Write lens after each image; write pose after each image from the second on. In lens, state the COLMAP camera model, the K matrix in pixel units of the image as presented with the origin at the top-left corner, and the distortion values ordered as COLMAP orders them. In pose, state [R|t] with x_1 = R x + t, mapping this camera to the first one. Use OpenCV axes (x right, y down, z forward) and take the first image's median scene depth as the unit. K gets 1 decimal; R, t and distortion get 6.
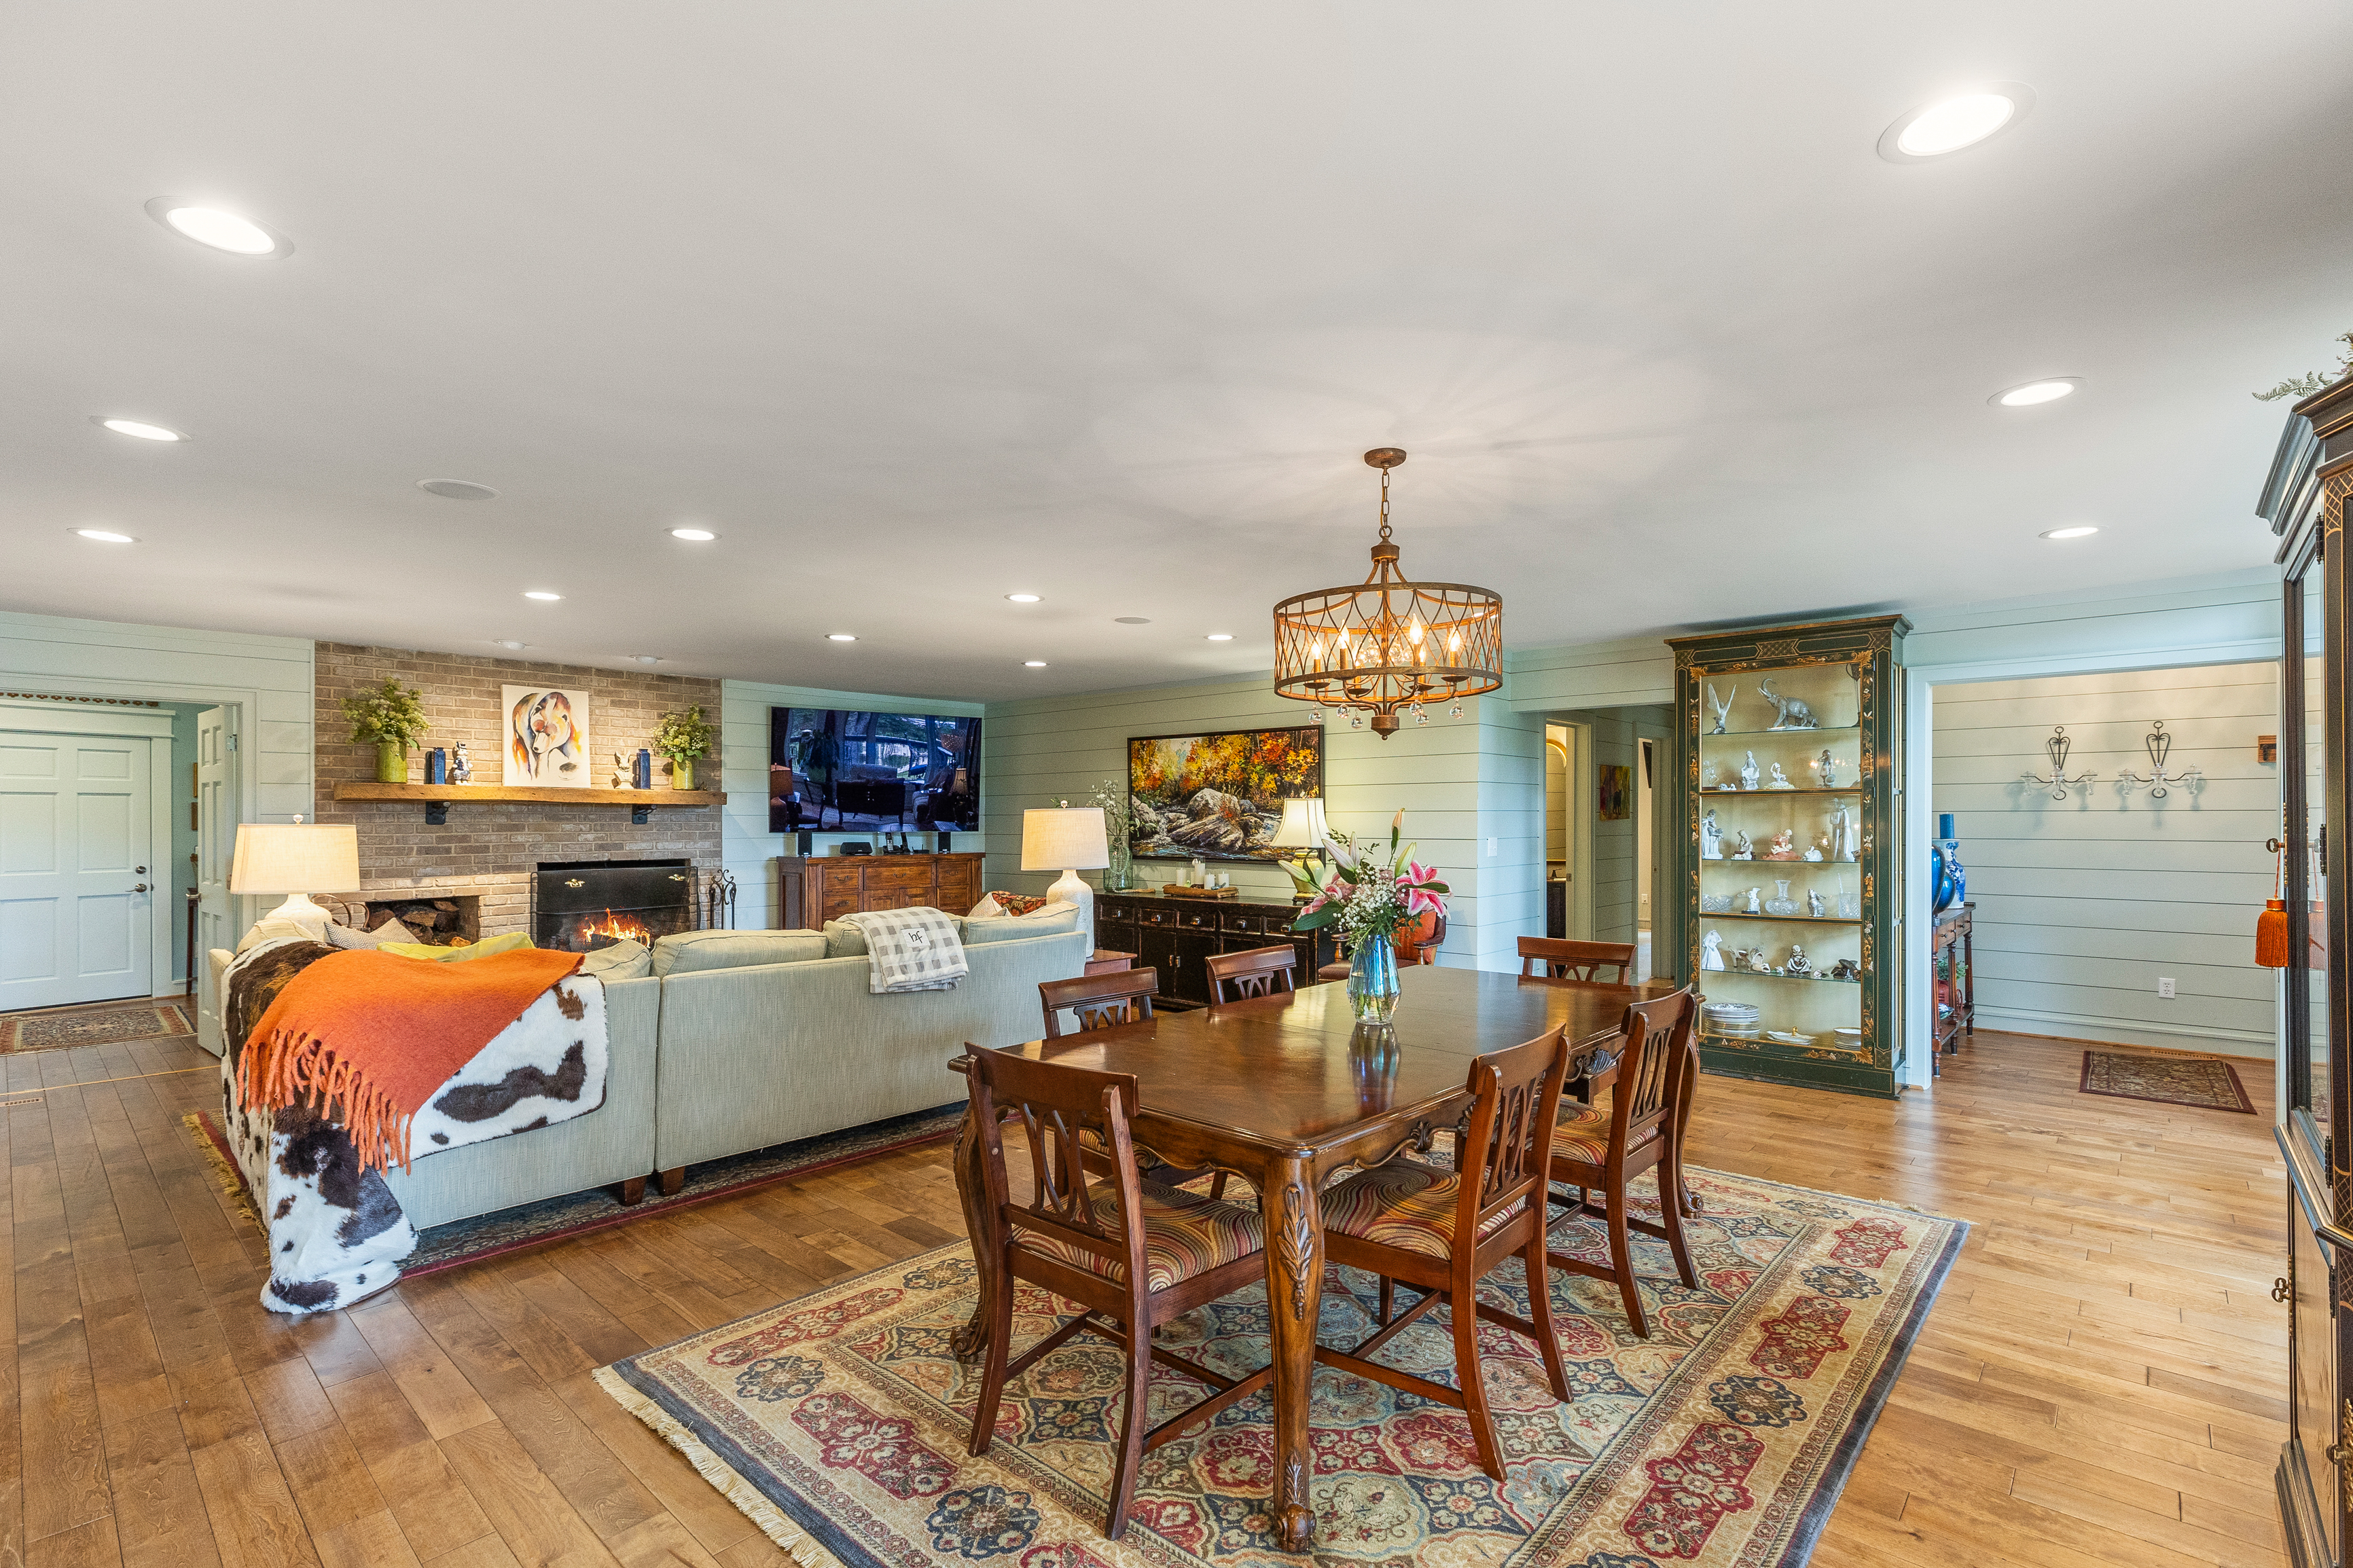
lens RADIAL K [[1069.5, 0, 1183.1], [0, 1069.5, 812.6], [0, 0, 1]] dist [0.004480, 0.000516]
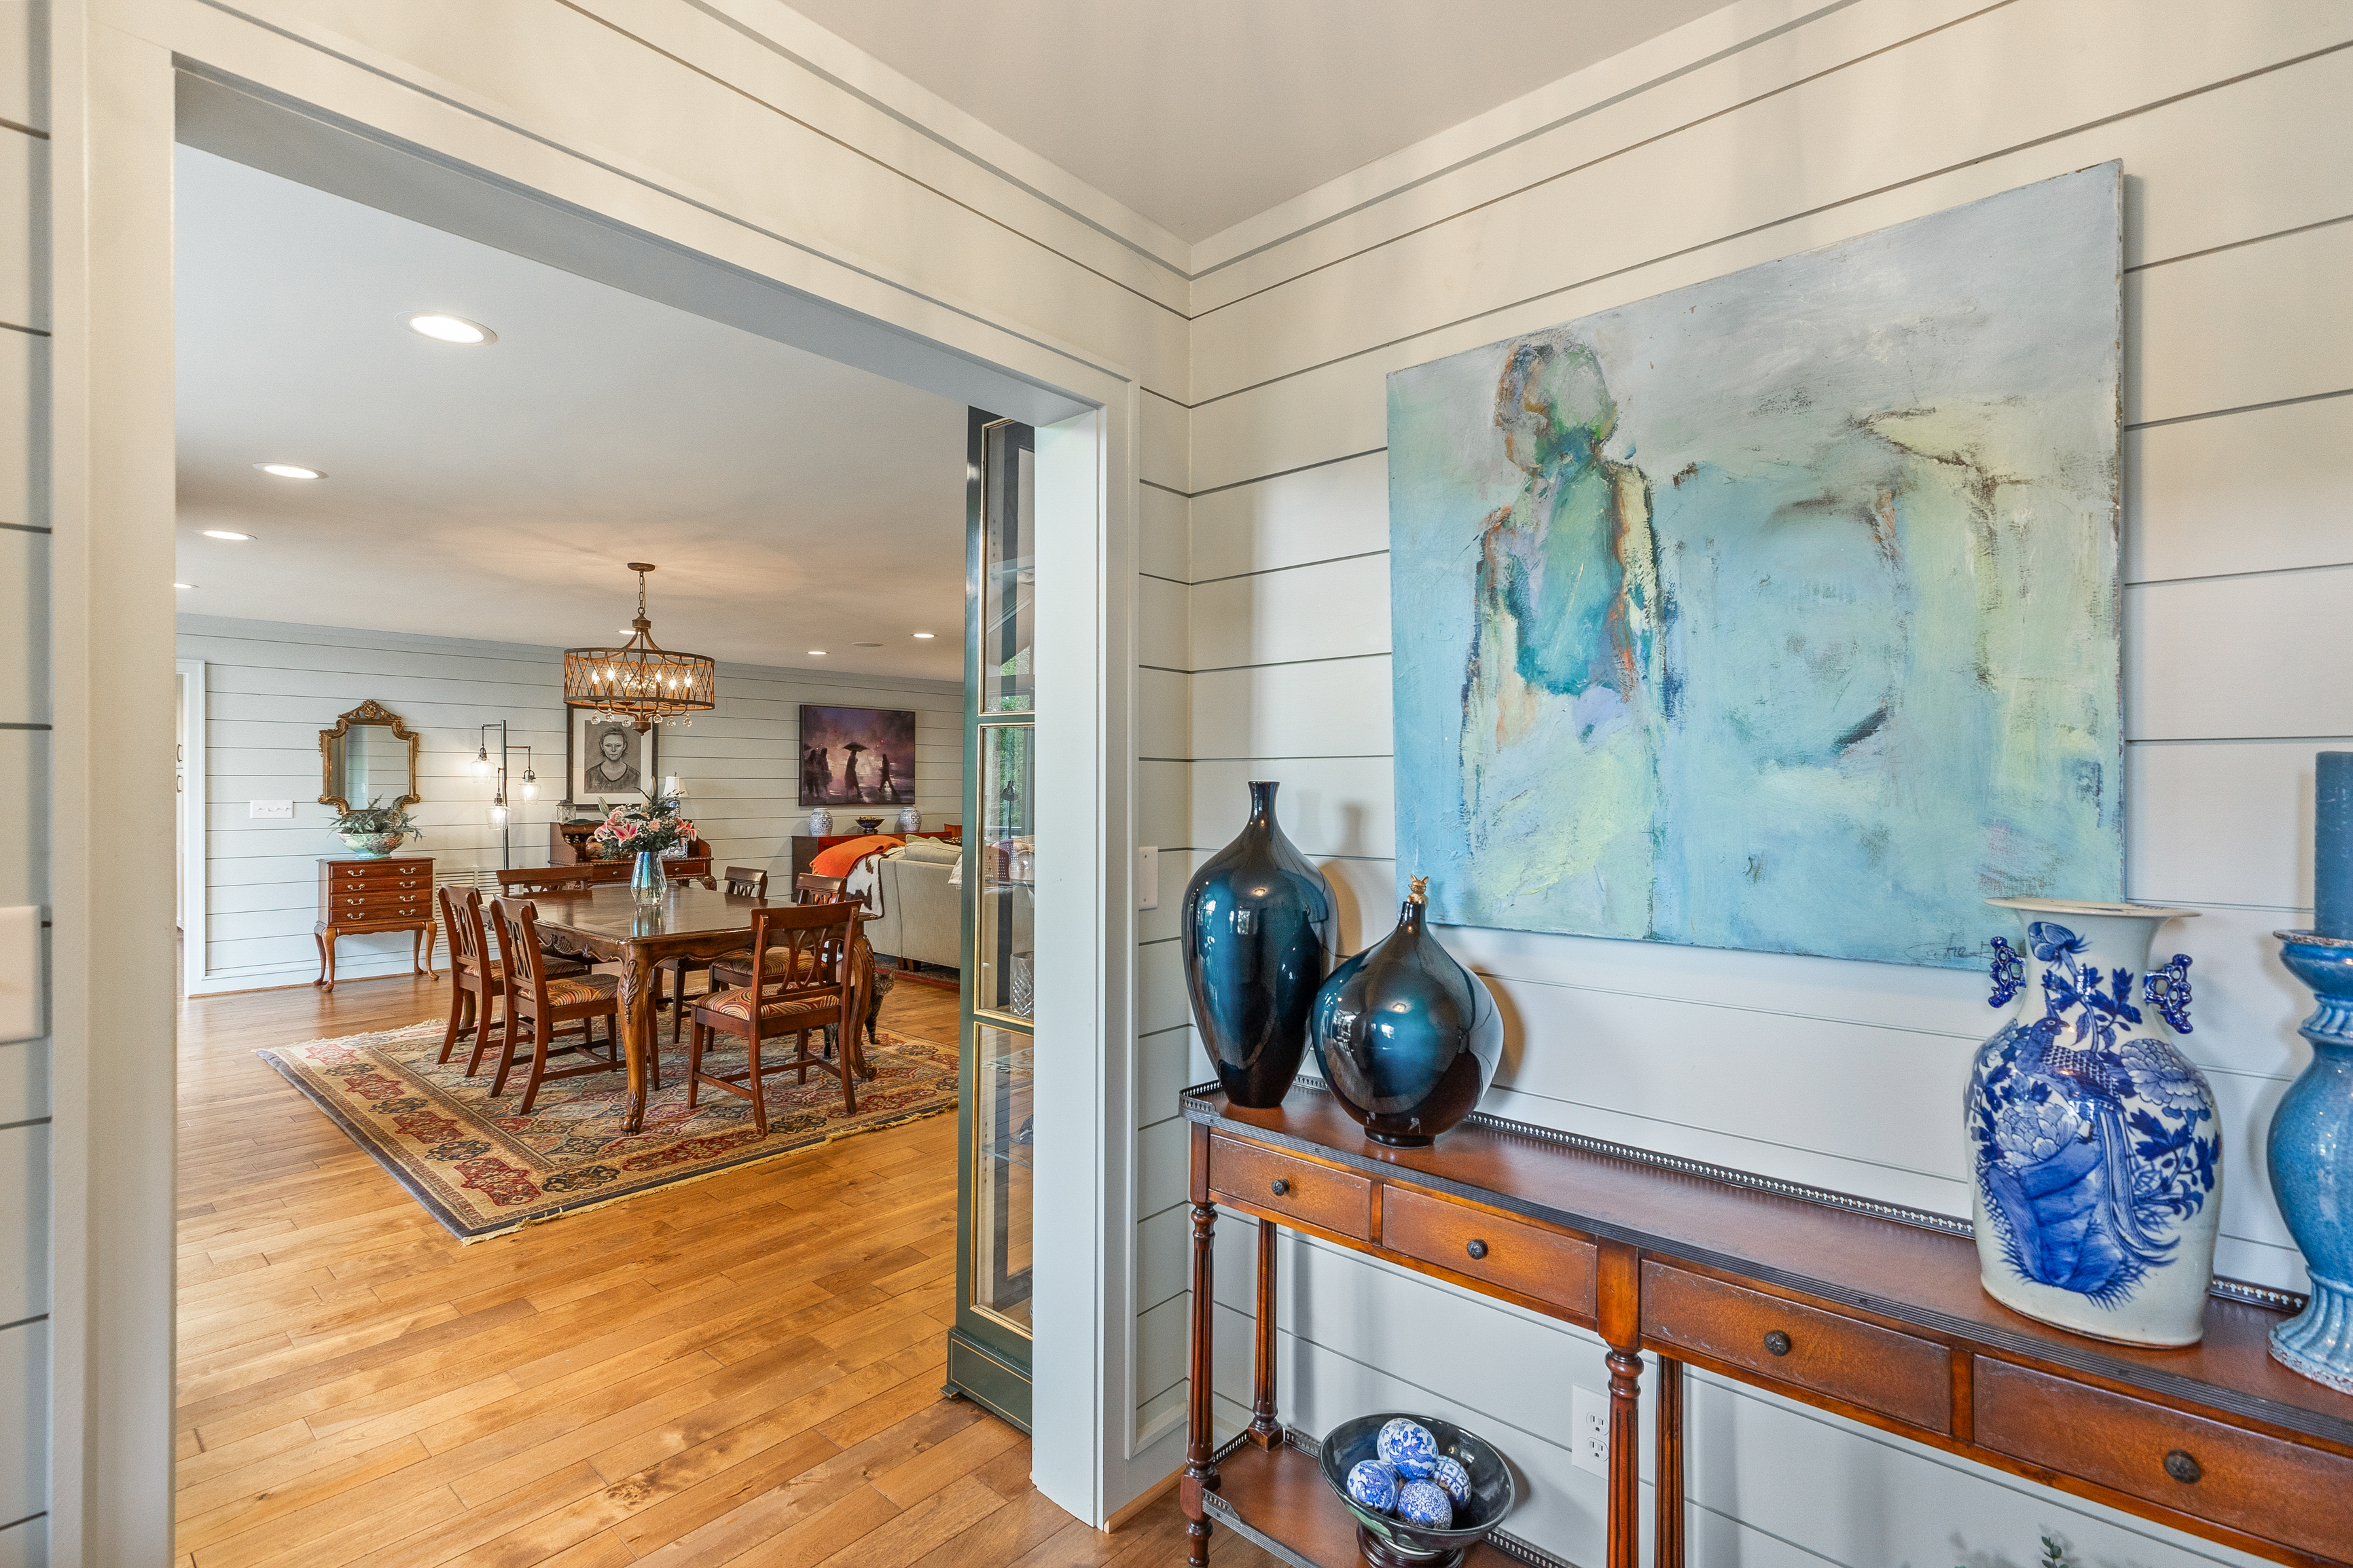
lens RADIAL K [[1058.2, 0, 1177.8], [0, 1058.2, 780.9], [0, 0, 1]] dist [0.001461, 0.000175]
pose [[0.016954, -0.002472, -0.999853, 0.789185], [0.005102, 0.999984, -0.002386, 0.004029], [0.999843, -0.005061, 0.016966, 0.769500]]
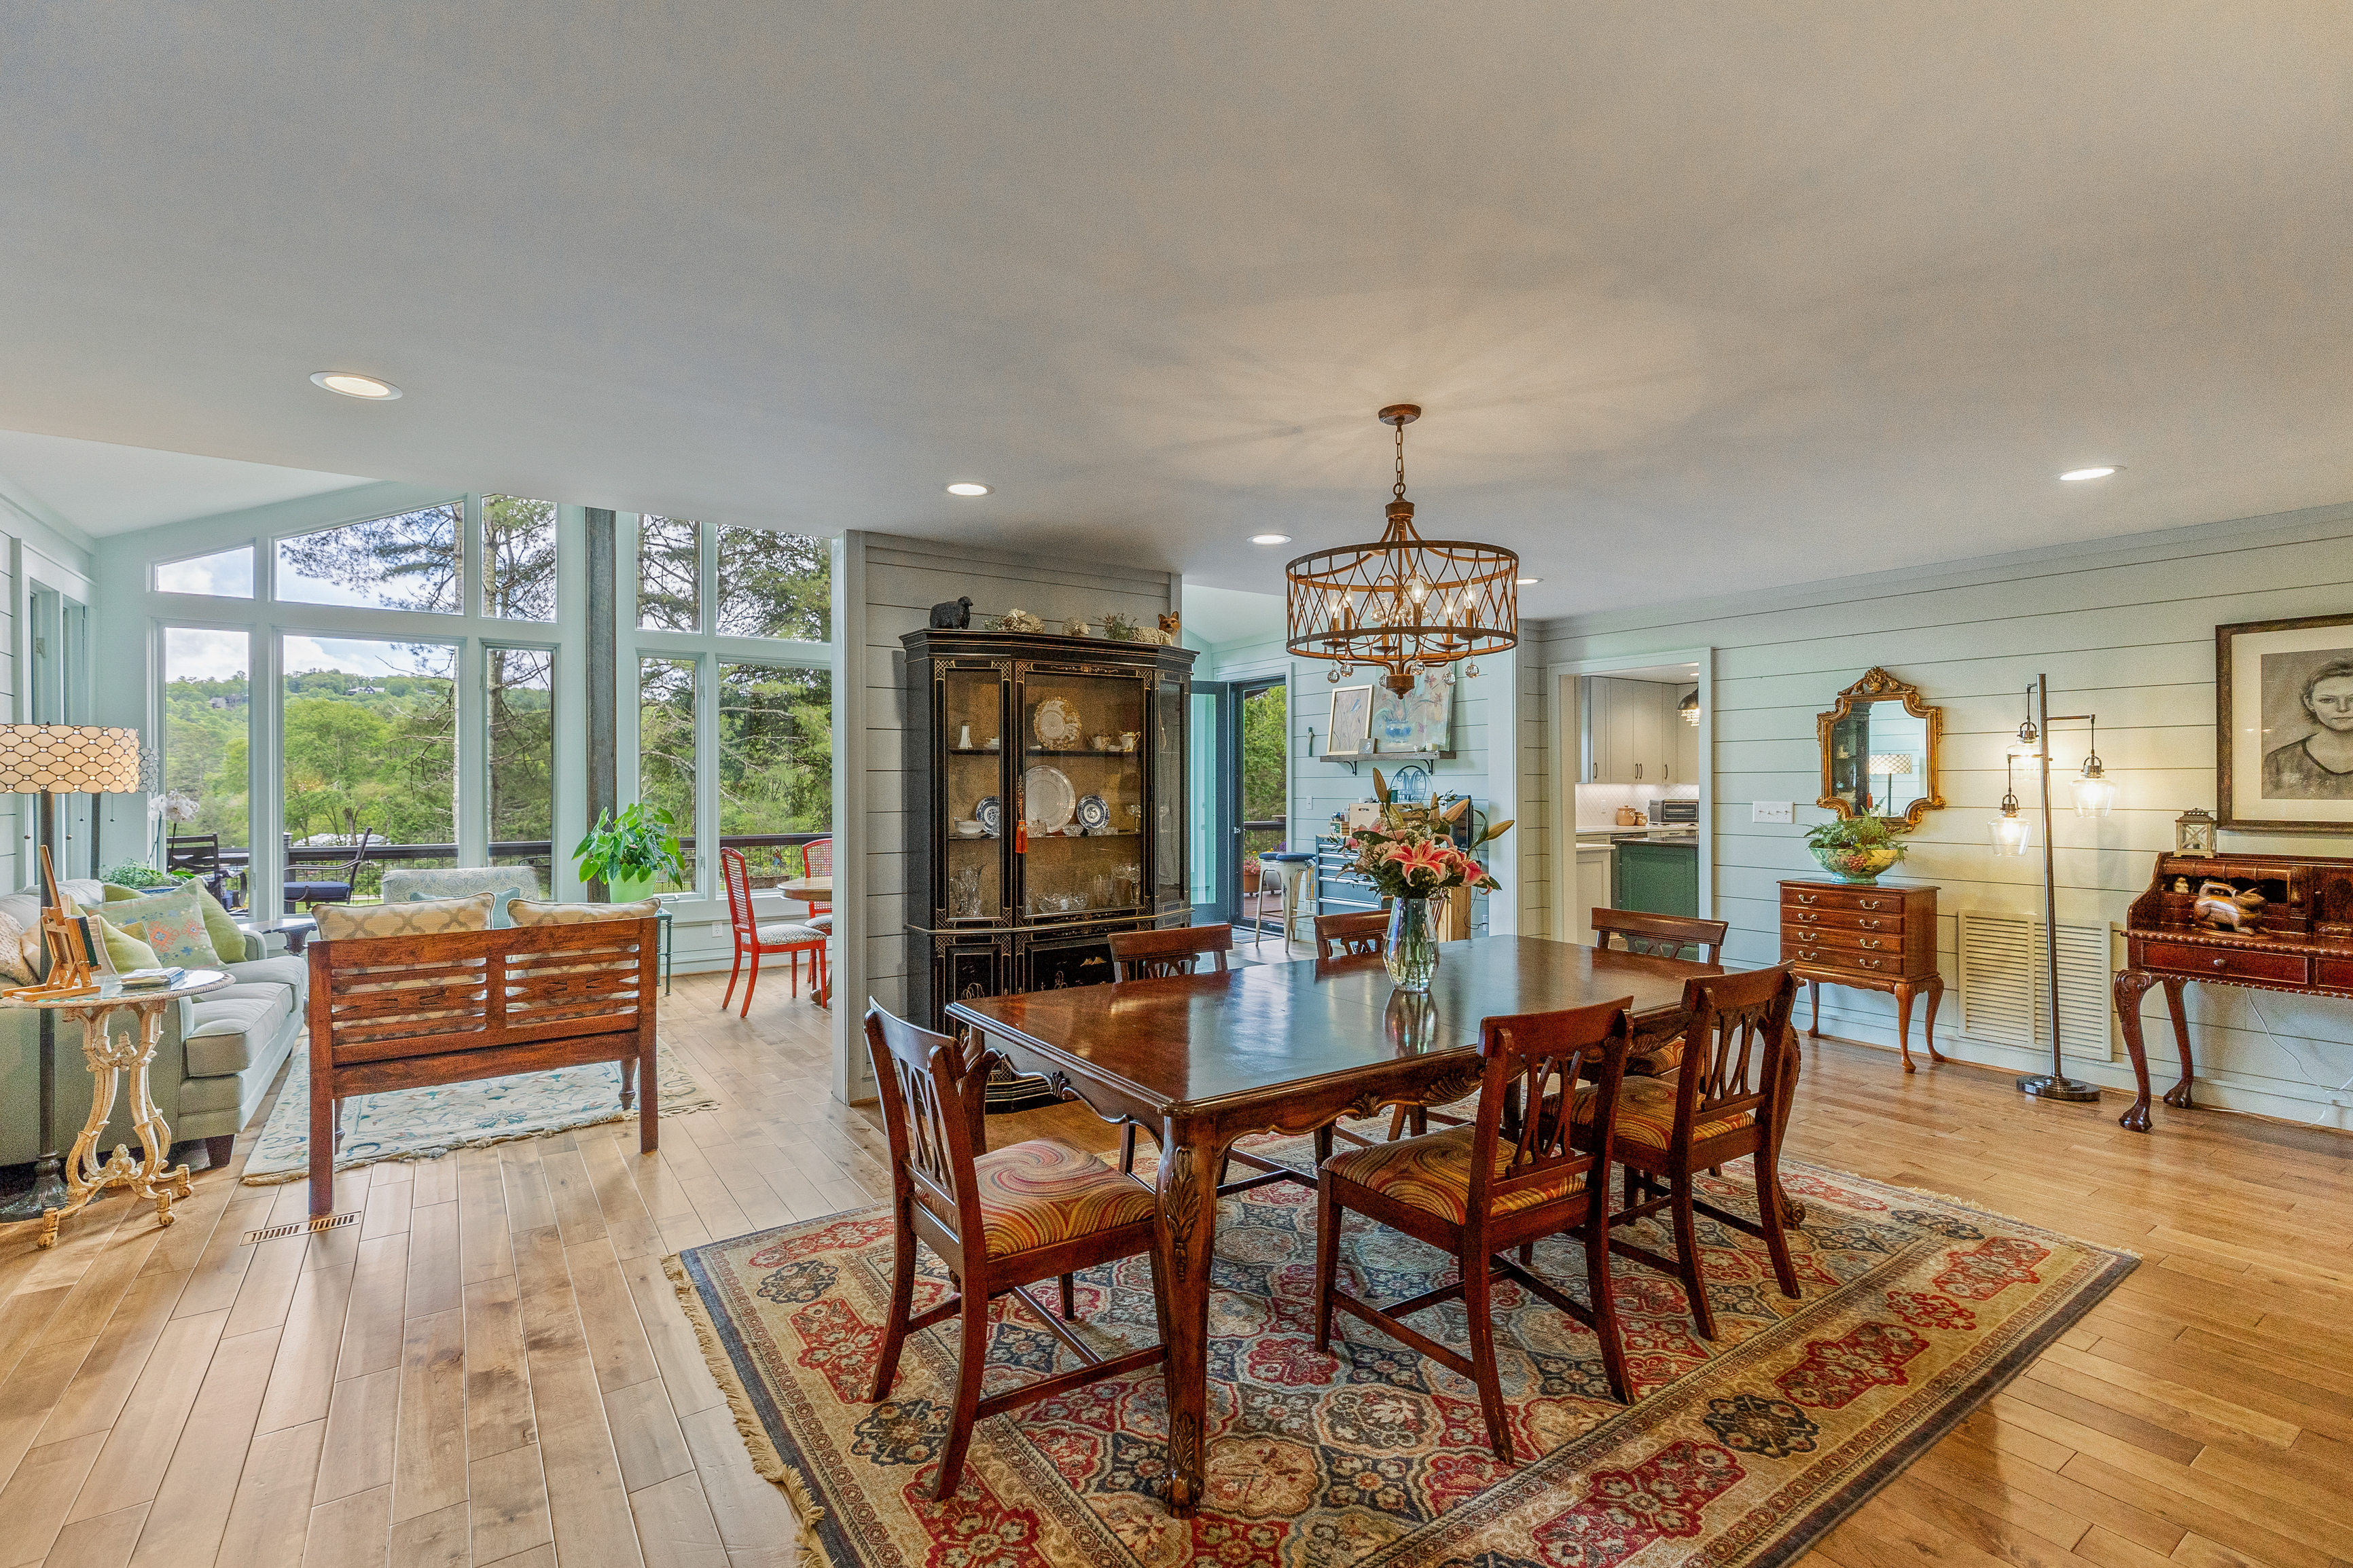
lens RADIAL K [[1054.1, 0, 1173.1], [0, 1054.1, 778.4], [0, 0, 1]] dist [0.004101, 0.000822]
pose [[-0.973057, 0.005303, 0.230502, 0.071372], [0.002748, 0.999931, -0.011402, 0.005426], [-0.230547, -0.010462, -0.973005, 0.849019]]
